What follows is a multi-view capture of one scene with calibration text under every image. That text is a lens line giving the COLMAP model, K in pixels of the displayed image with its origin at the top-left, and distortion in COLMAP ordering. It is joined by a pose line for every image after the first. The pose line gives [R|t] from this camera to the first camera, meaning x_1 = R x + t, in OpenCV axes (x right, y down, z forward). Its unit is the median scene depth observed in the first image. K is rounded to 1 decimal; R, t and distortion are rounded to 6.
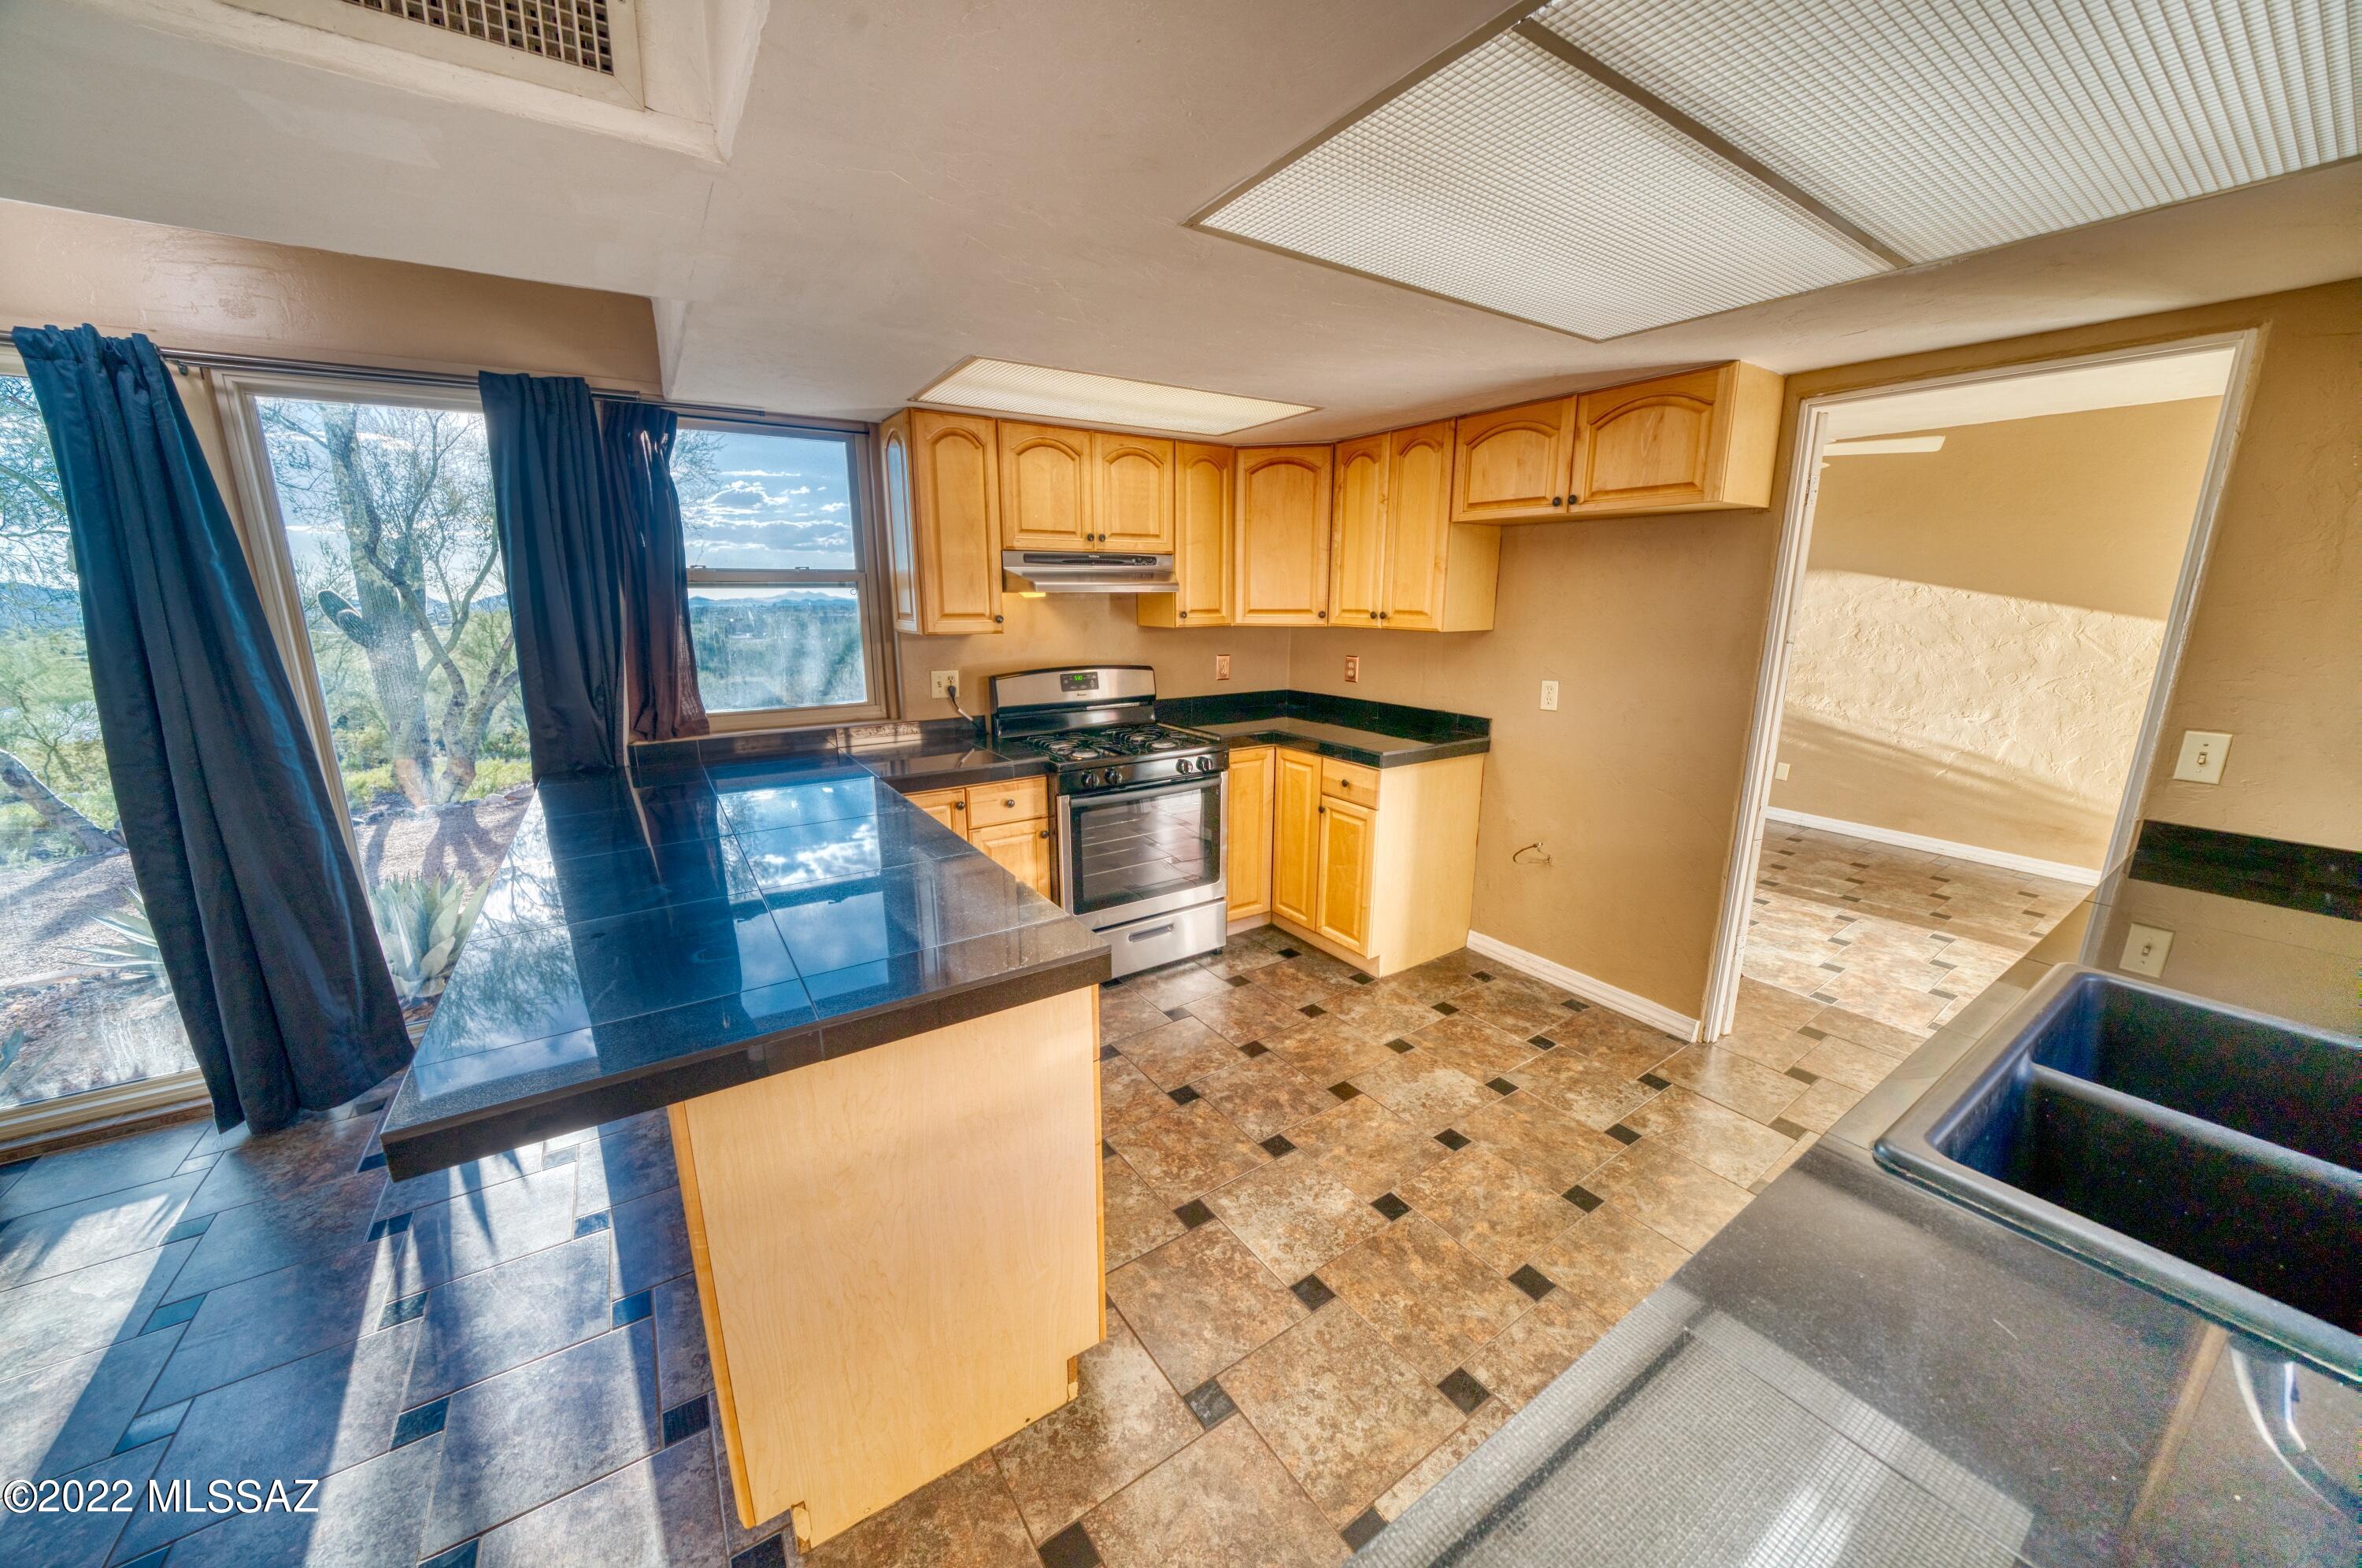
lens RADIAL K [[814.4, 0, 1187.7], [0, 814.4, 763.8], [0, 0, 1]] dist [-0.001445, 0.000060]
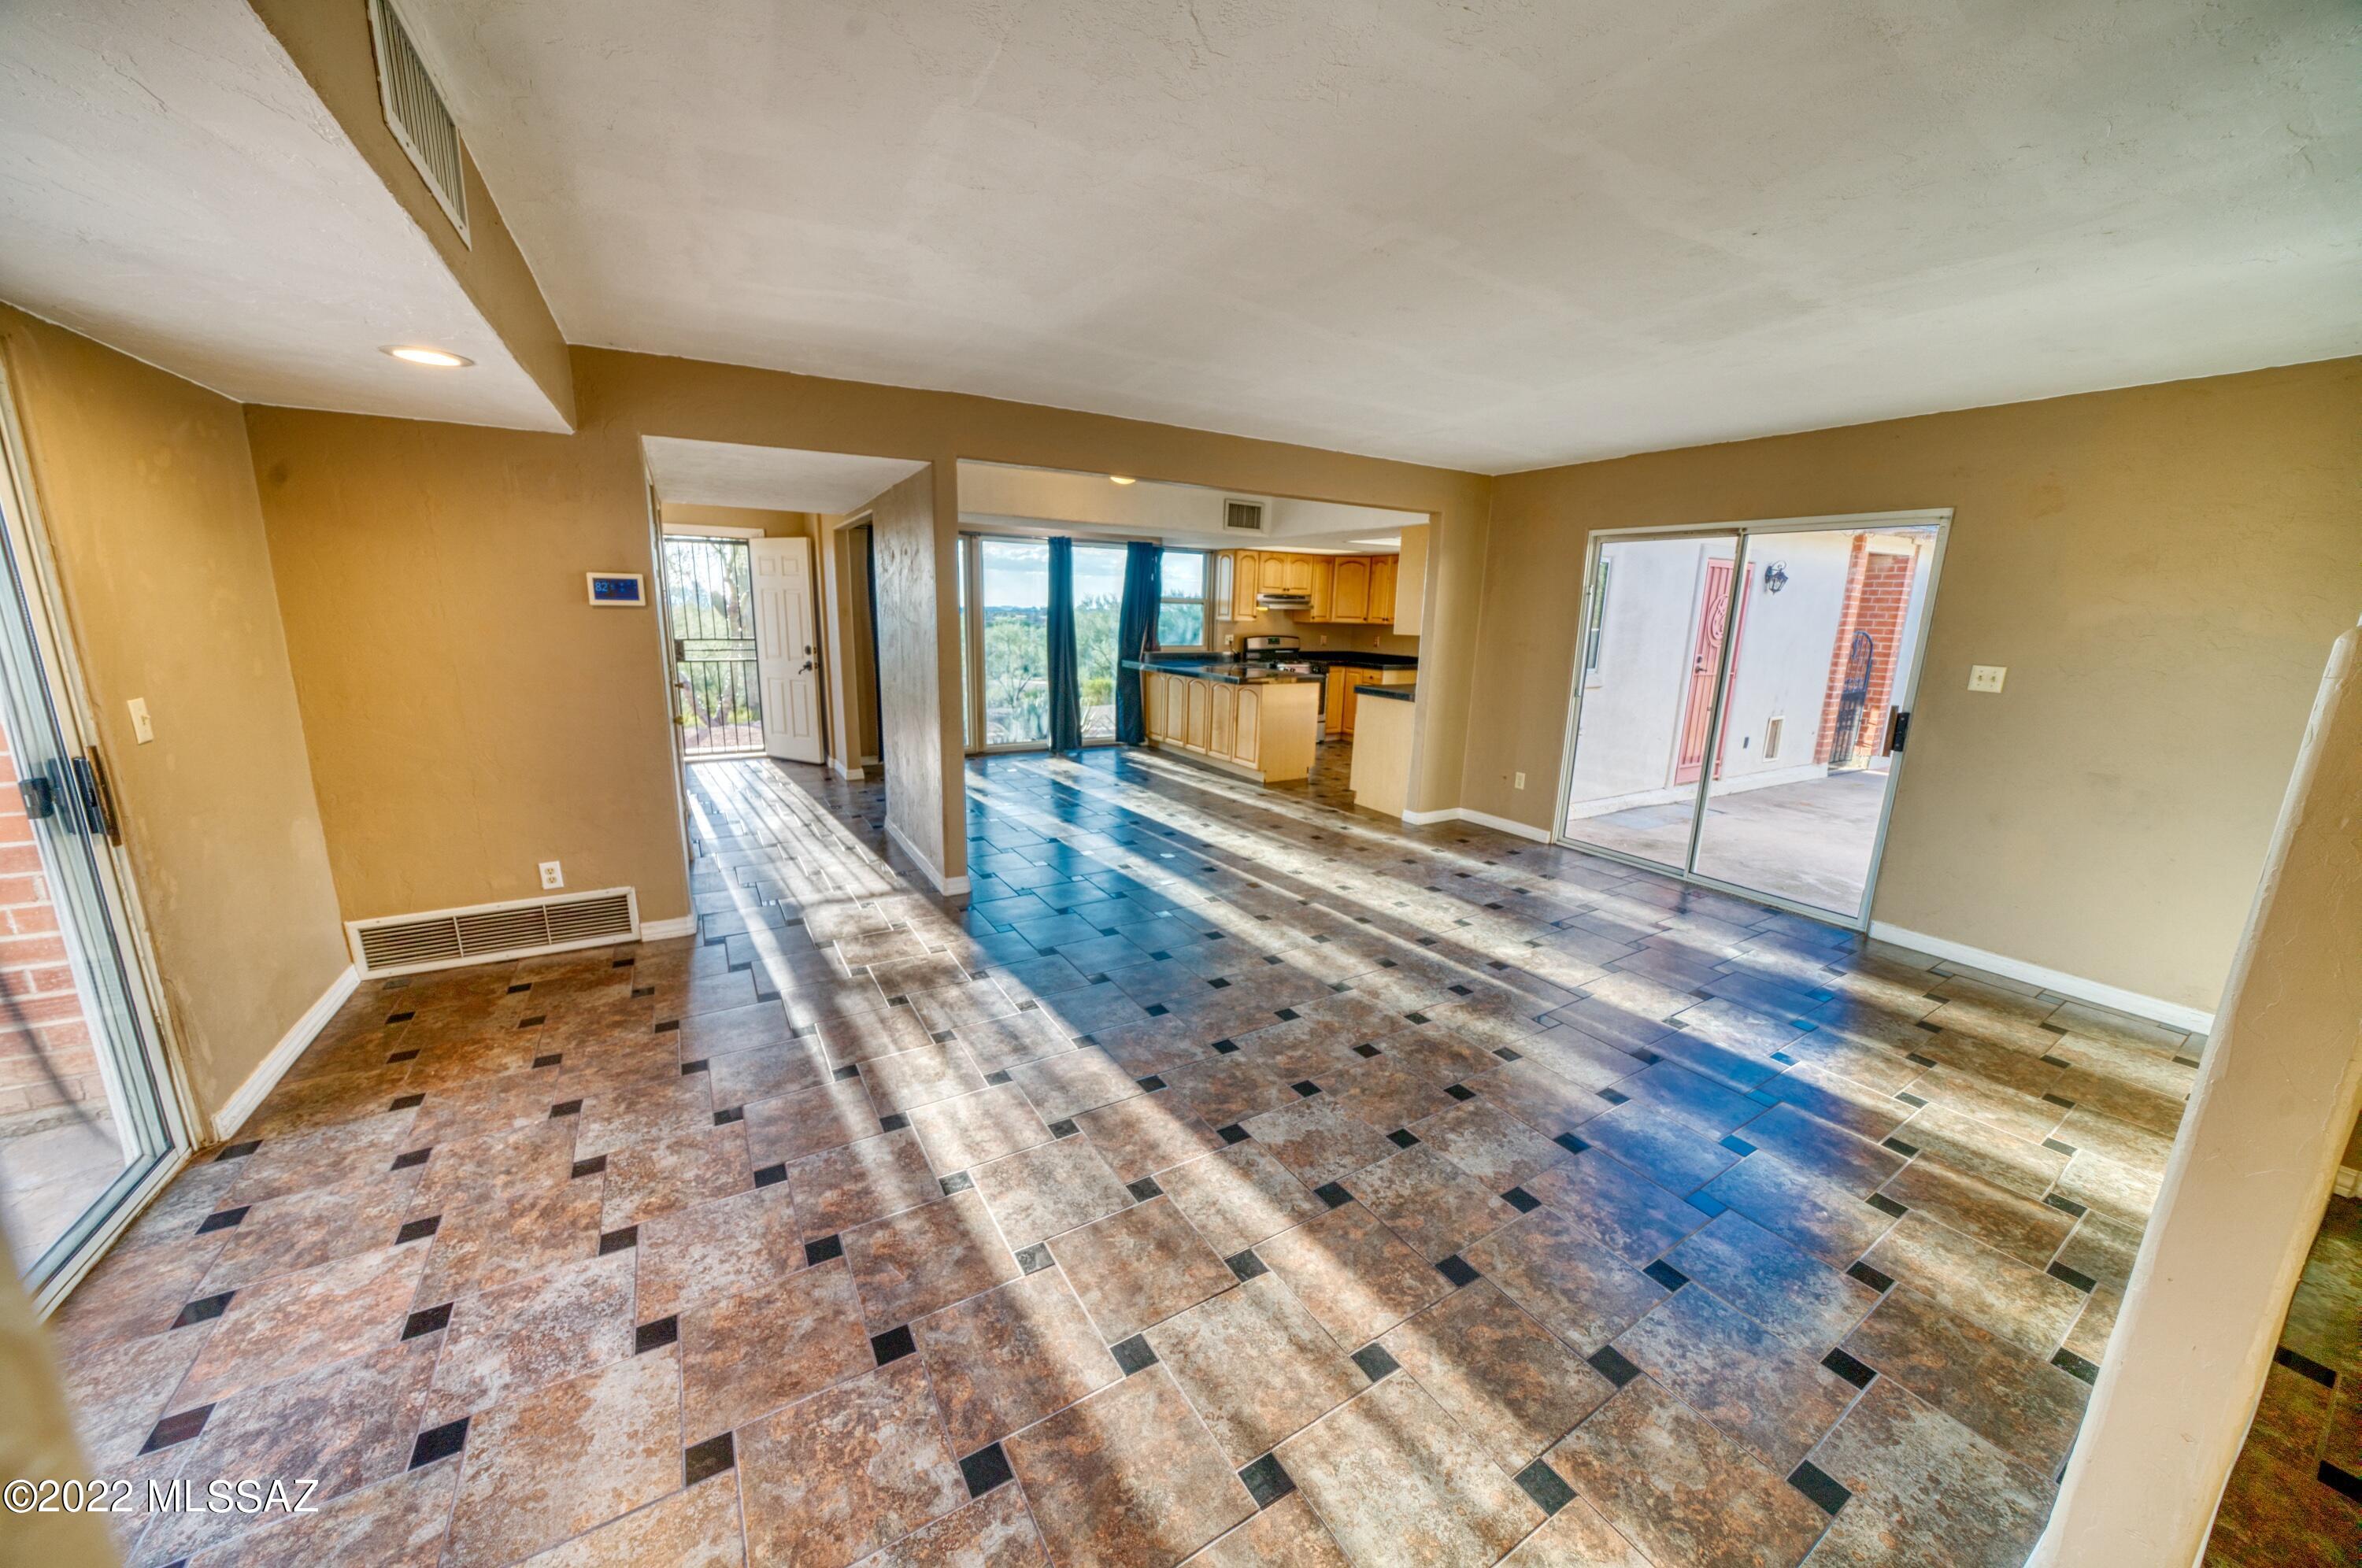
lens RADIAL K [[814.4, 0, 1174.5], [0, 814.4, 793.2], [0, 0, 1]] dist [-0.001445, 0.000060]
pose [[0.998241, 0.035712, -0.047322, -0.328958], [-0.035545, 0.999359, 0.004366, 0.419202], [0.047447, -0.002676, 0.998870, -1.795742]]
